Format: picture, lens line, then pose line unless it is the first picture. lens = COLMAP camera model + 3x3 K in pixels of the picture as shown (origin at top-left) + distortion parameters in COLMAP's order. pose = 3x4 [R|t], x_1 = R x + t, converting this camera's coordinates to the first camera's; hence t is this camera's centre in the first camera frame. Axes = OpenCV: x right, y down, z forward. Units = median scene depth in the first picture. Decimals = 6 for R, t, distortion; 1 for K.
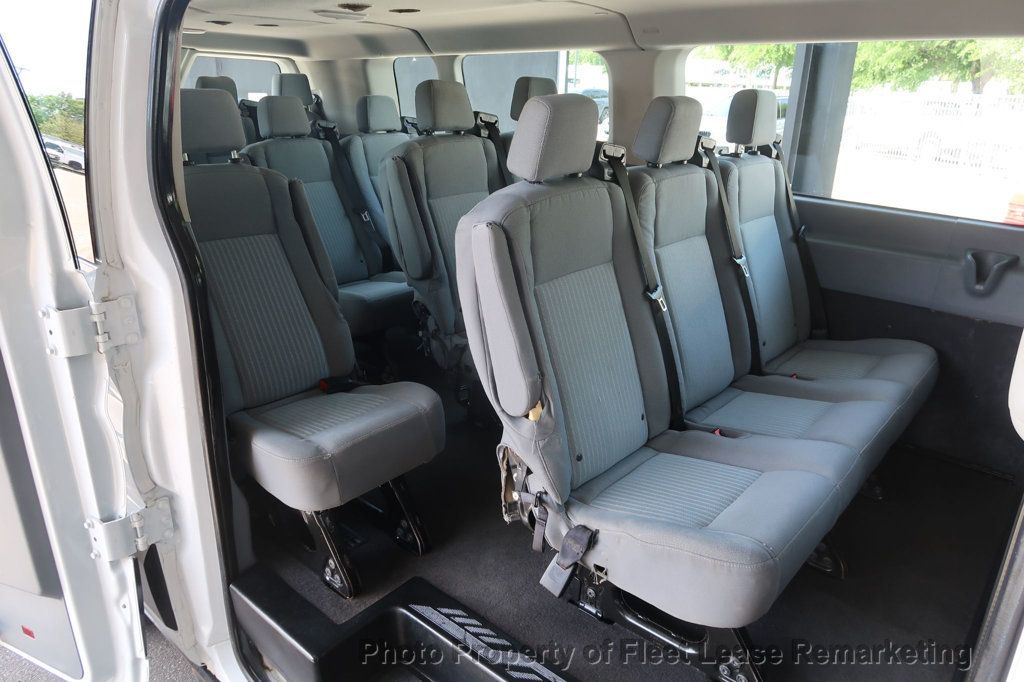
lens RADIAL K [[709.9, 0, 507.1], [0, 709.9, 340.2], [0, 0, 1]] dist [-0.028131, 0.011746]
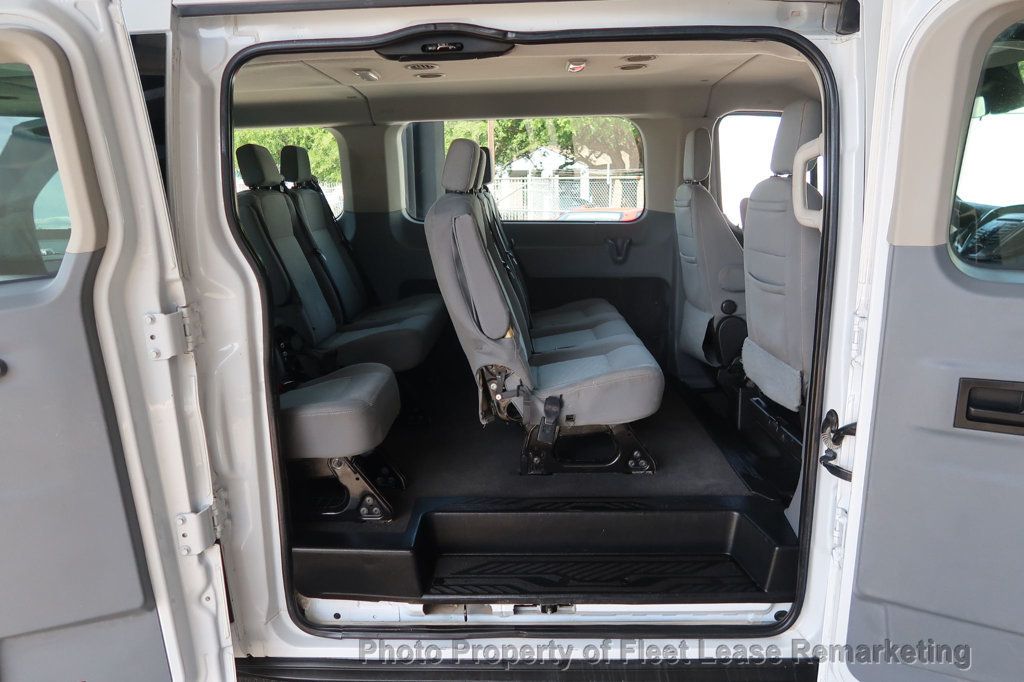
lens RADIAL K [[709.9, 0, 507.1], [0, 709.9, 340.2], [0, 0, 1]] dist [-0.028131, 0.011746]
pose [[0.771133, -0.169684, 0.613646, -0.822244], [0.248717, 0.967530, -0.045009, 0.167185], [-0.586084, 0.187332, 0.788297, -0.193765]]
